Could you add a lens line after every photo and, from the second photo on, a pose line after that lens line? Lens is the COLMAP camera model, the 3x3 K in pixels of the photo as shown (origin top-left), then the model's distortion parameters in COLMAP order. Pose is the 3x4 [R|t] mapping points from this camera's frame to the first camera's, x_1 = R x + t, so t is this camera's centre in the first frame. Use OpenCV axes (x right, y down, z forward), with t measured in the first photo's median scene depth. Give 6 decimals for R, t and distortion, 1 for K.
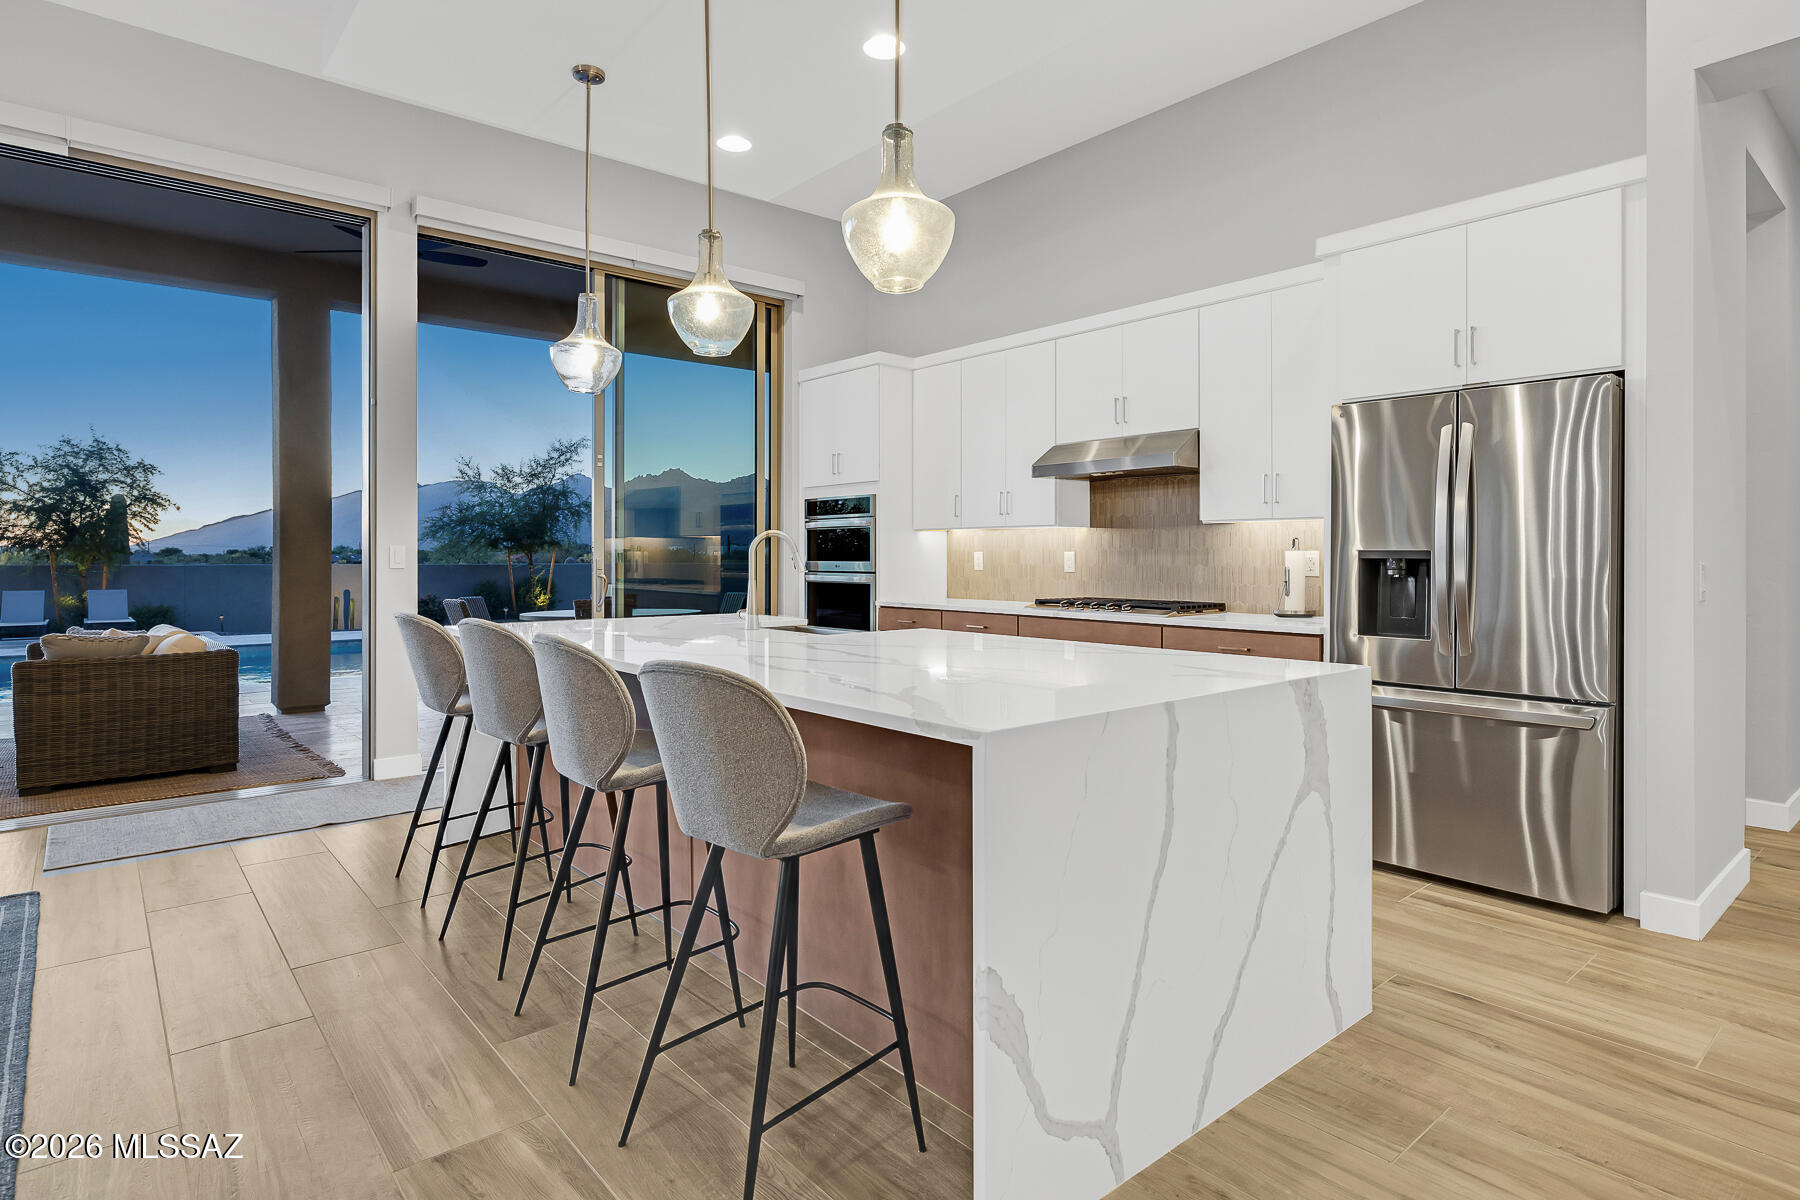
lens RADIAL K [[954.7, 0, 873.9], [0, 954.7, 551.1], [0, 0, 1]] dist [-0.010165, -0.001176]
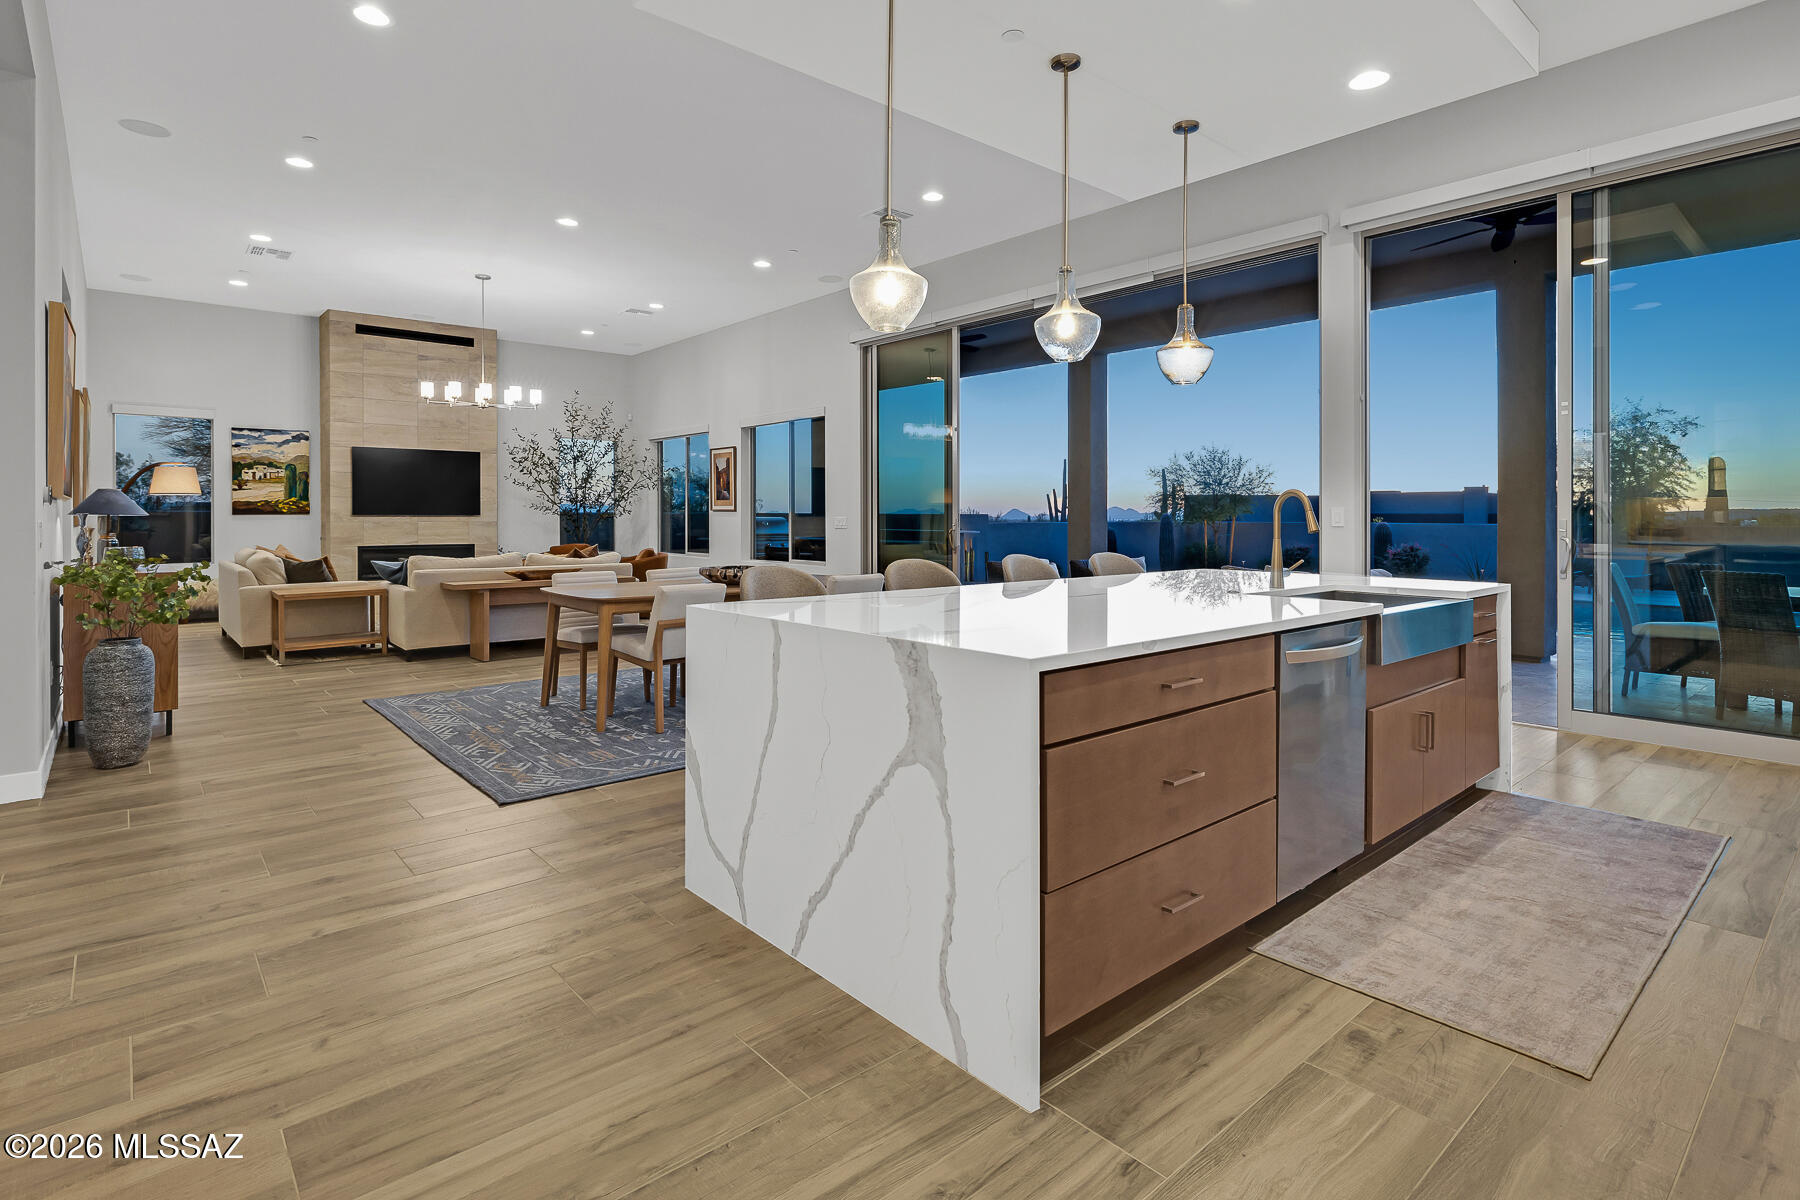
lens RADIAL K [[899.2, 0, 904.7], [0, 899.2, 519.7], [0, 0, 1]] dist [-0.001514, -0.000407]
pose [[0.028561, 0.005342, -0.999578, 1.138578], [0.005169, 0.999972, 0.005491, 0.004996], [0.999579, -0.005324, 0.028533, 0.812096]]
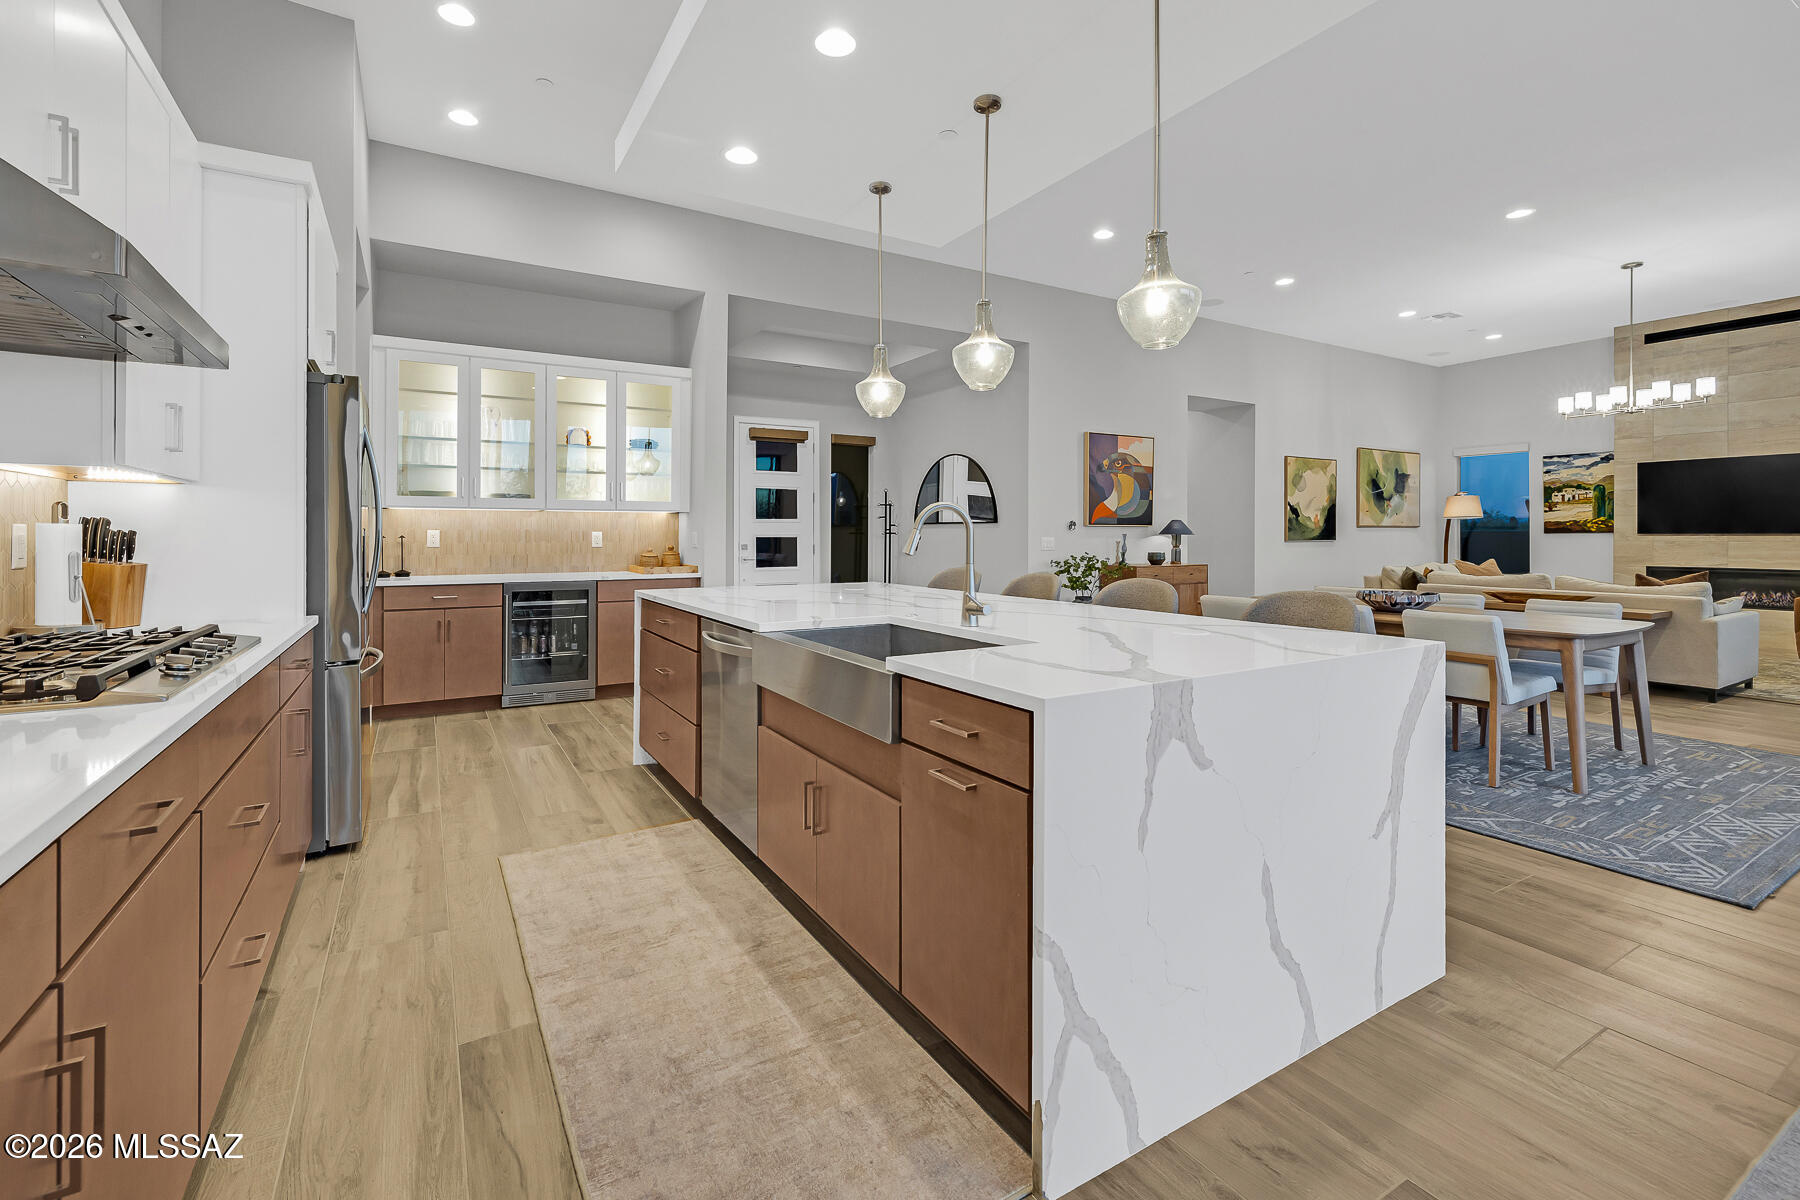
lens RADIAL K [[799.5, 0, 879.9], [0, 799.5, 535.6], [0, 0, 1]] dist [0.003458, 0.000359]
pose [[-0.985047, 0.000235, 0.172288, -0.314385], [-0.000342, 0.999994, -0.003320, 0.013435], [-0.172288, -0.003329, -0.985041, 2.429117]]
